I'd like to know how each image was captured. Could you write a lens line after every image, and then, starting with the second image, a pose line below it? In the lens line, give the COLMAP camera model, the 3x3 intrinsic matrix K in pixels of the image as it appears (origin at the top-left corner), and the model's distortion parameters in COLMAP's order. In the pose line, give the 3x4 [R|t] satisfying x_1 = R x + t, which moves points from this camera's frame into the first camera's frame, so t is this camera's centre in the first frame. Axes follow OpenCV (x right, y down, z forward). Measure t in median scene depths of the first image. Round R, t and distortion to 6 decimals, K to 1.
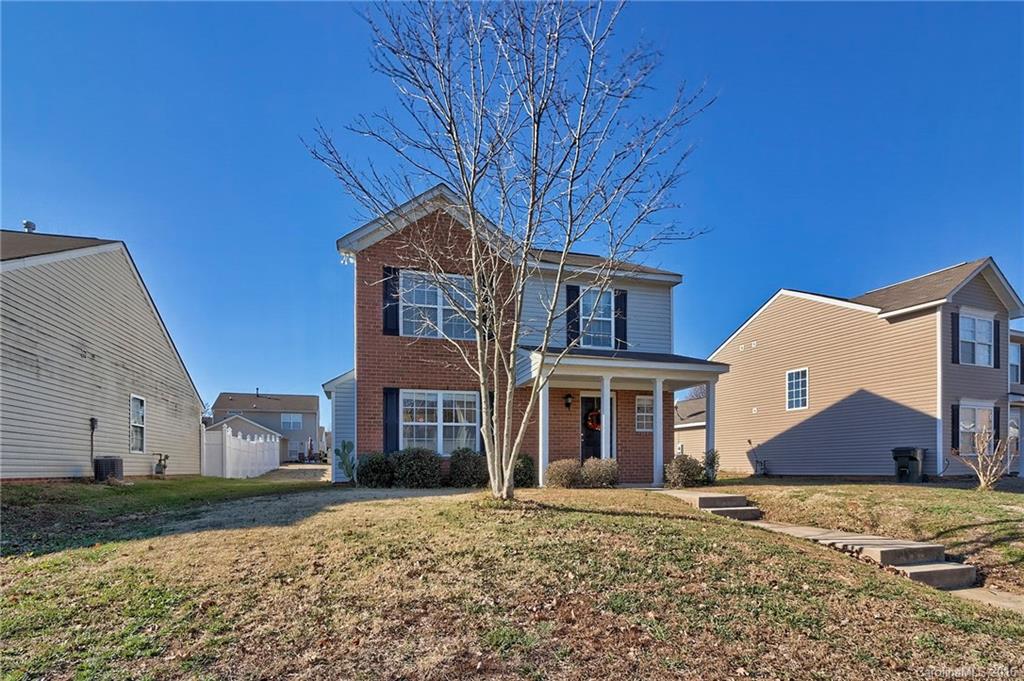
lens RADIAL K [[493.5, 0, 512.0], [0, 493.5, 340.5], [0, 0, 1]] dist [-0.001669, 0.000239]
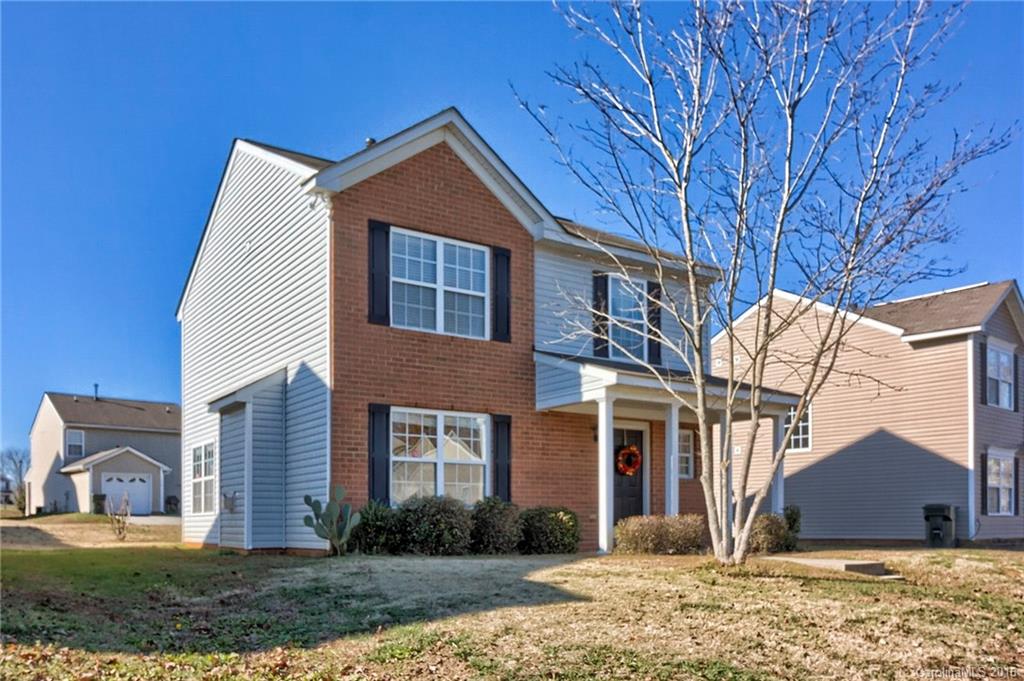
lens RADIAL K [[801.2, 0, 490.5], [0, 801.2, 287.4], [0, 0, 1]] dist [0.004575, 0.000573]
pose [[0.951901, 0.092513, 0.292106, -0.375762], [-0.081507, 0.995435, -0.049653, -0.017222], [-0.295366, 0.023456, 0.955096, -0.072379]]
